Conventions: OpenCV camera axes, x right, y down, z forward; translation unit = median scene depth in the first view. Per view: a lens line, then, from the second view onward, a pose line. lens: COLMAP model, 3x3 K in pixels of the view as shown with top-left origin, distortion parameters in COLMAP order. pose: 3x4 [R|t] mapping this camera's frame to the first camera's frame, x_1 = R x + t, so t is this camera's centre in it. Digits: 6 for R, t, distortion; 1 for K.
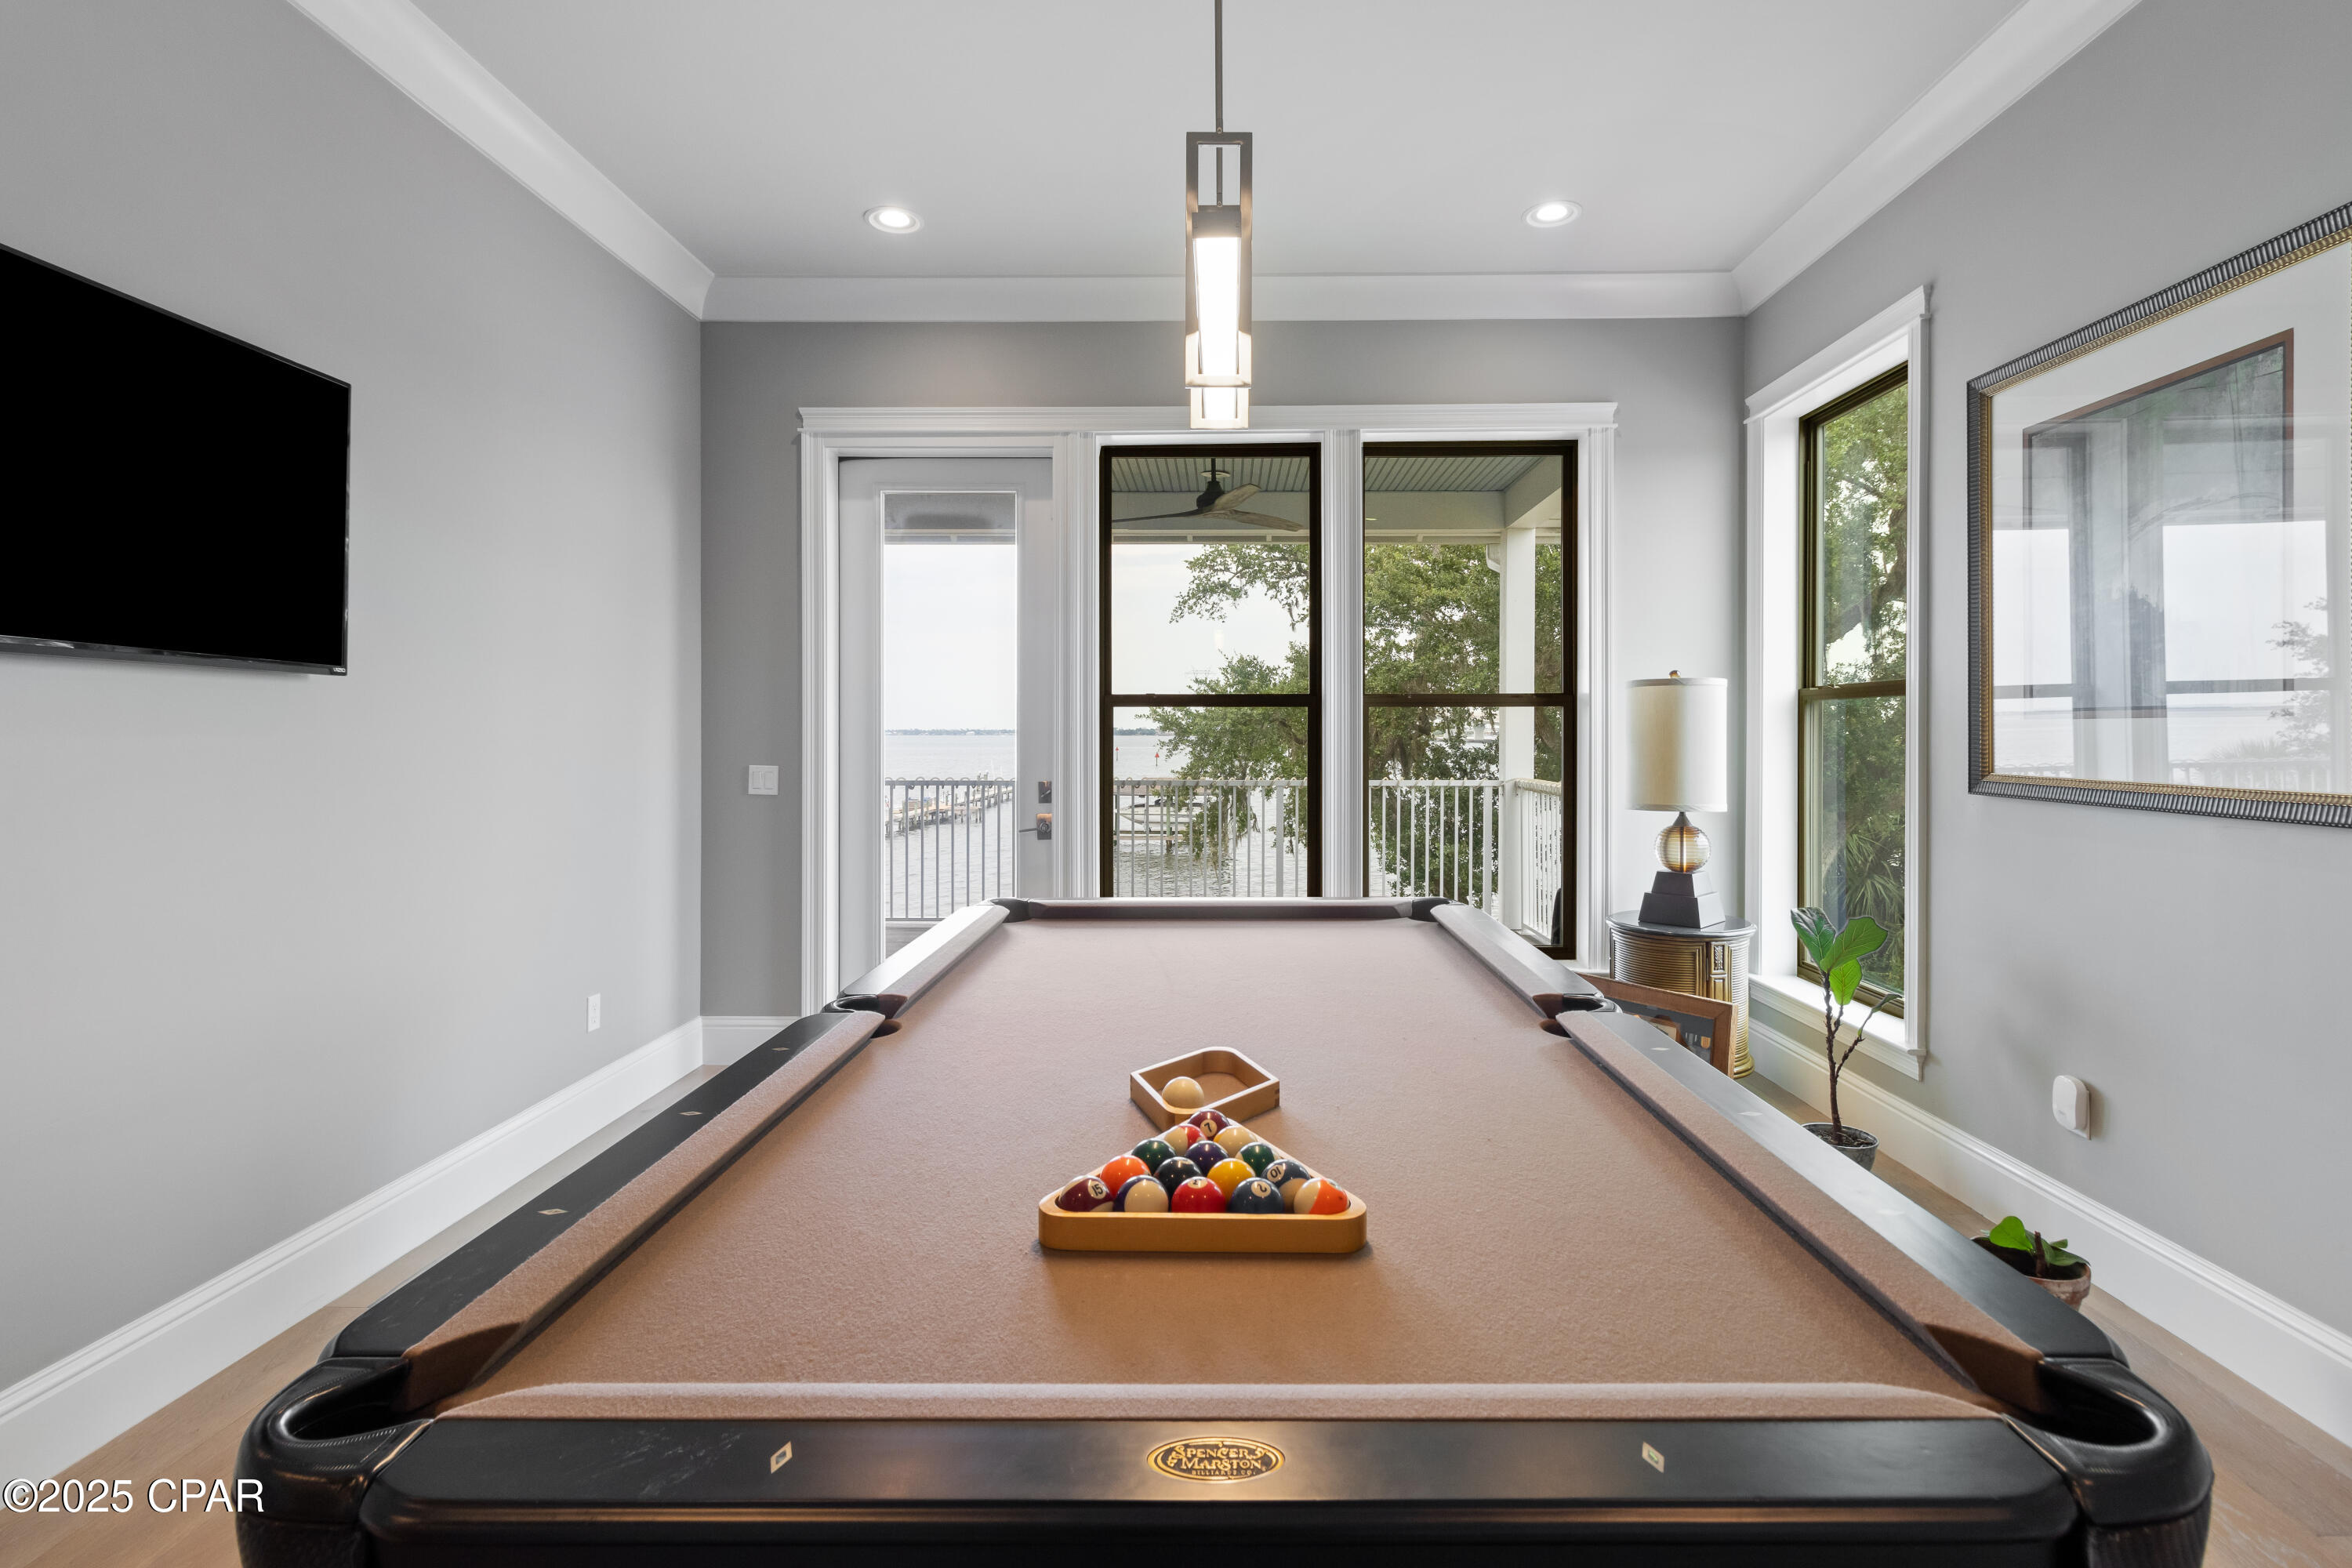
lens RADIAL K [[1088.0, 0, 1169.9], [0, 1088.0, 749.4], [0, 0, 1]] dist [-0.002186, 0.000271]
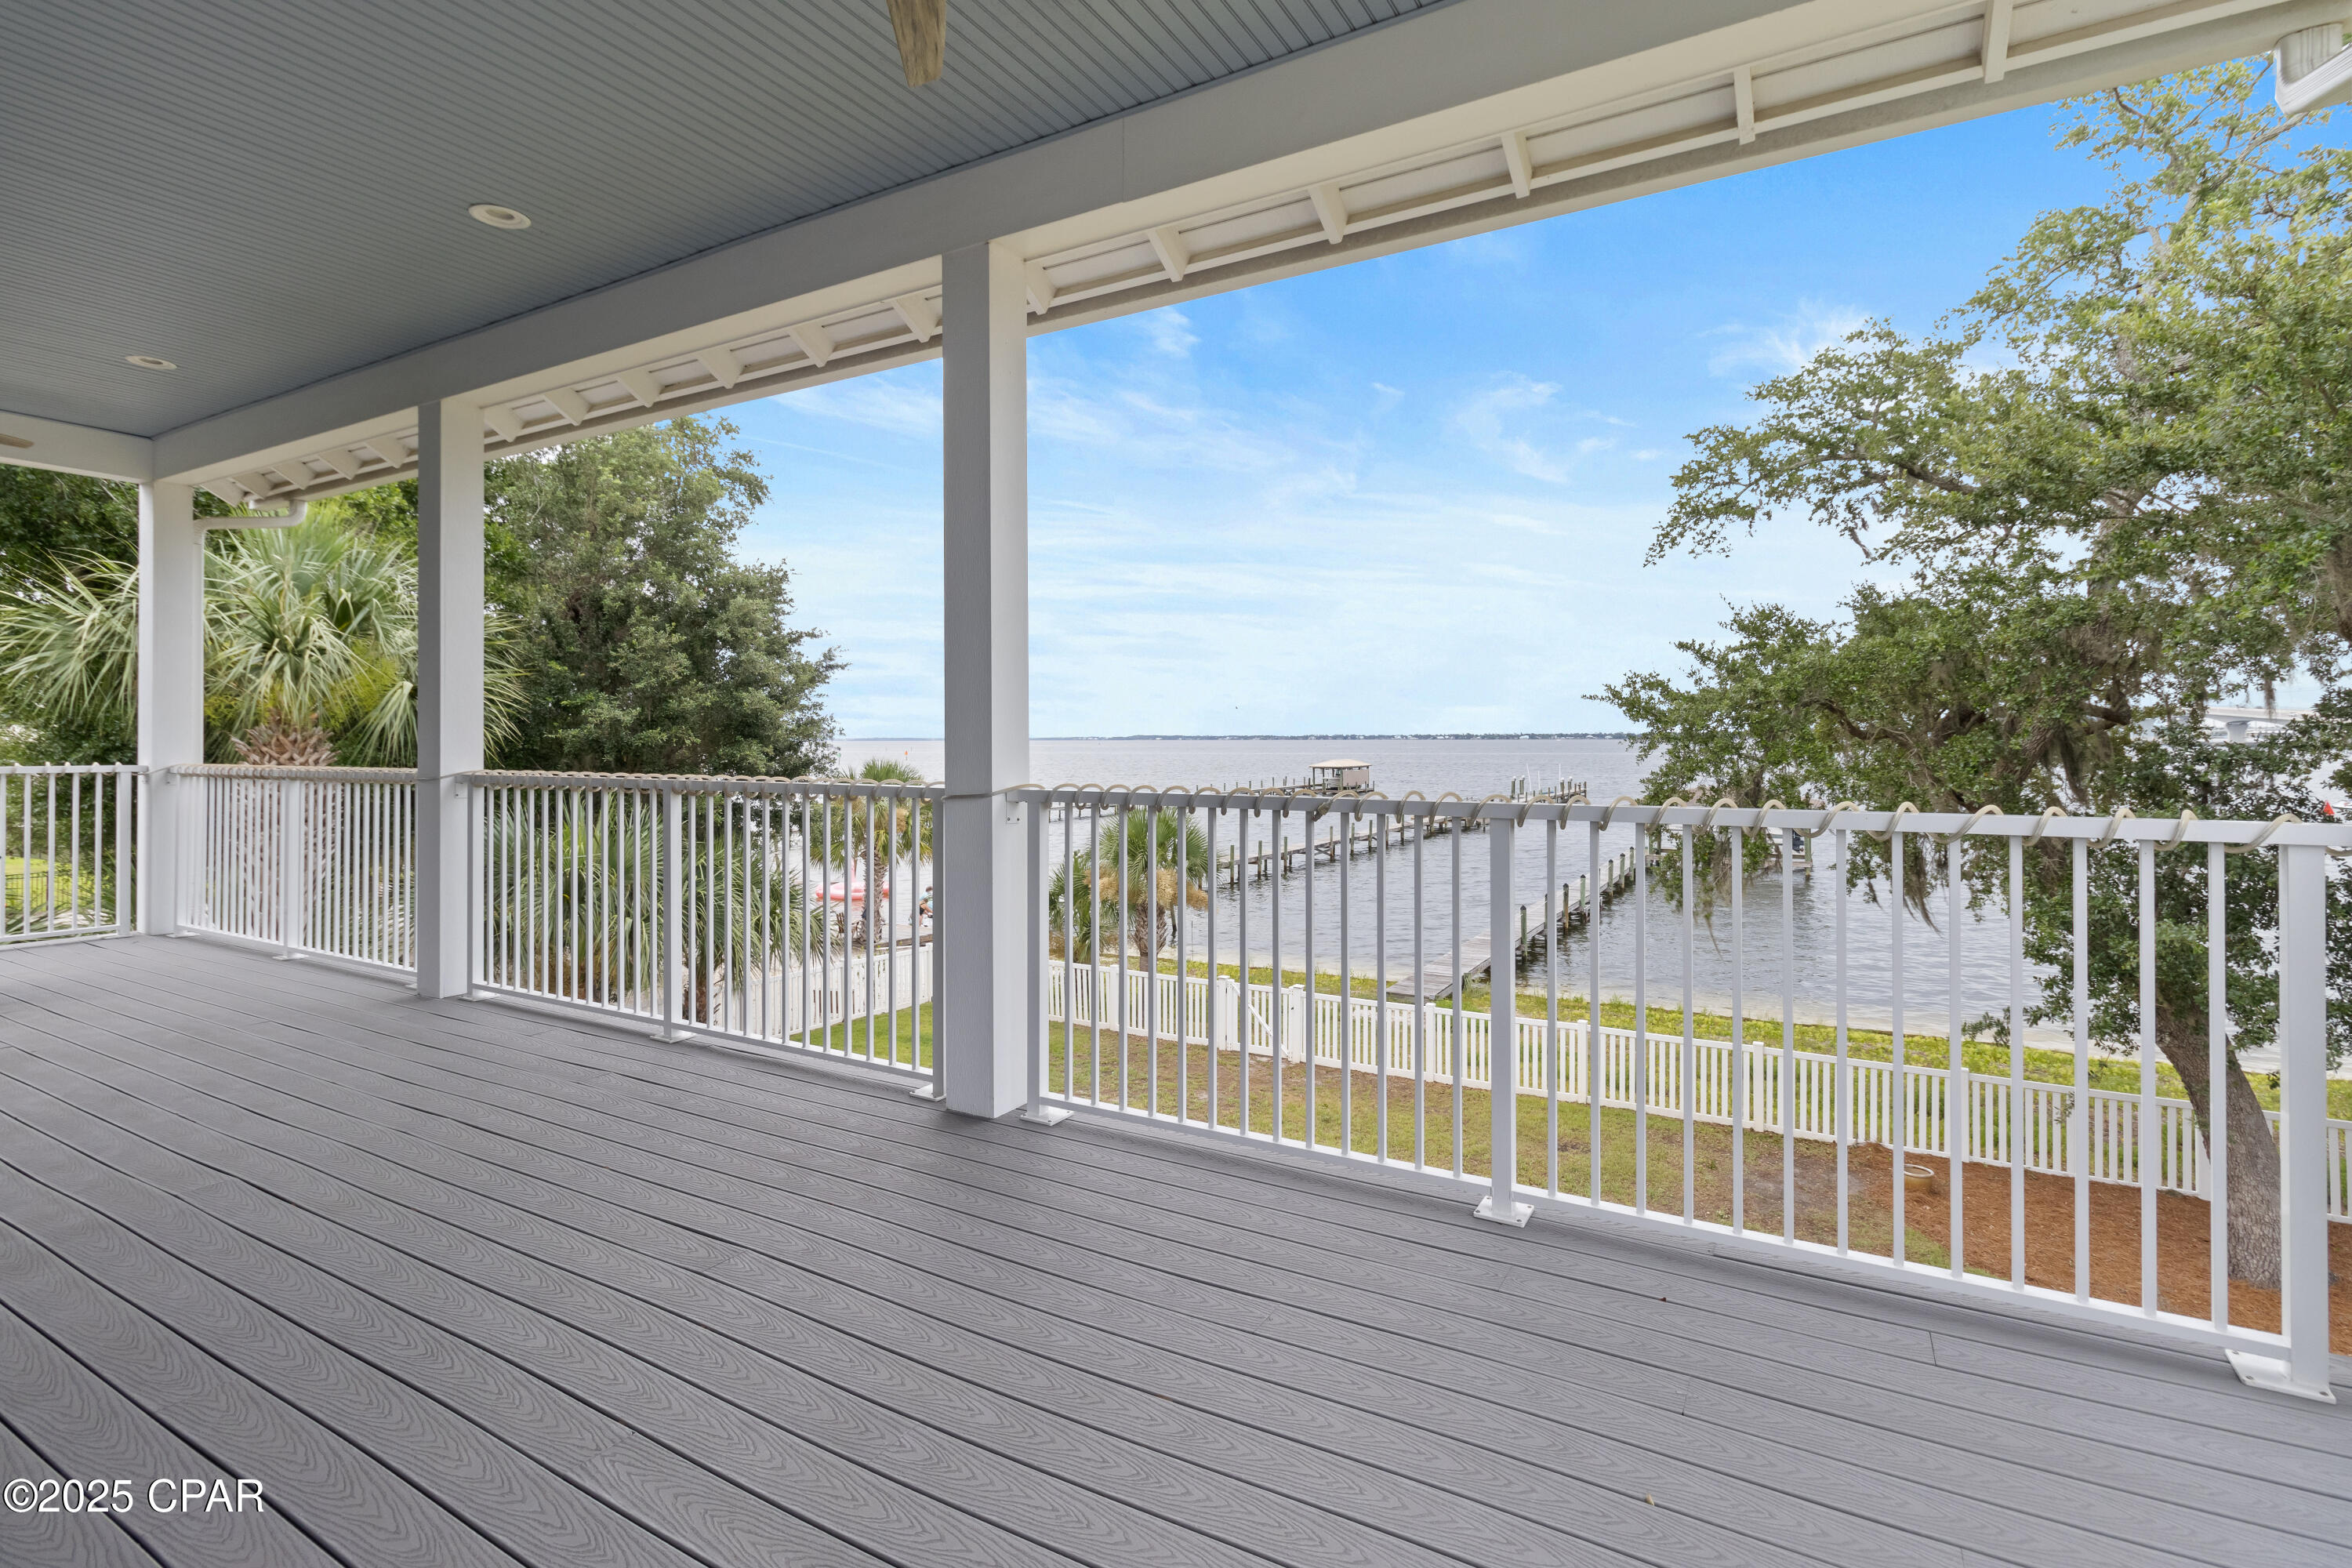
lens RADIAL K [[1084.1, 0, 1167.1], [0, 1084.1, 725.4], [0, 0, 1]] dist [-0.000678, 0.000518]
pose [[0.880142, -0.012459, -0.474547, 0.033773], [-0.000276, 0.999642, -0.026756, 0.002897], [0.474710, 0.023680, 0.879824, 0.135101]]
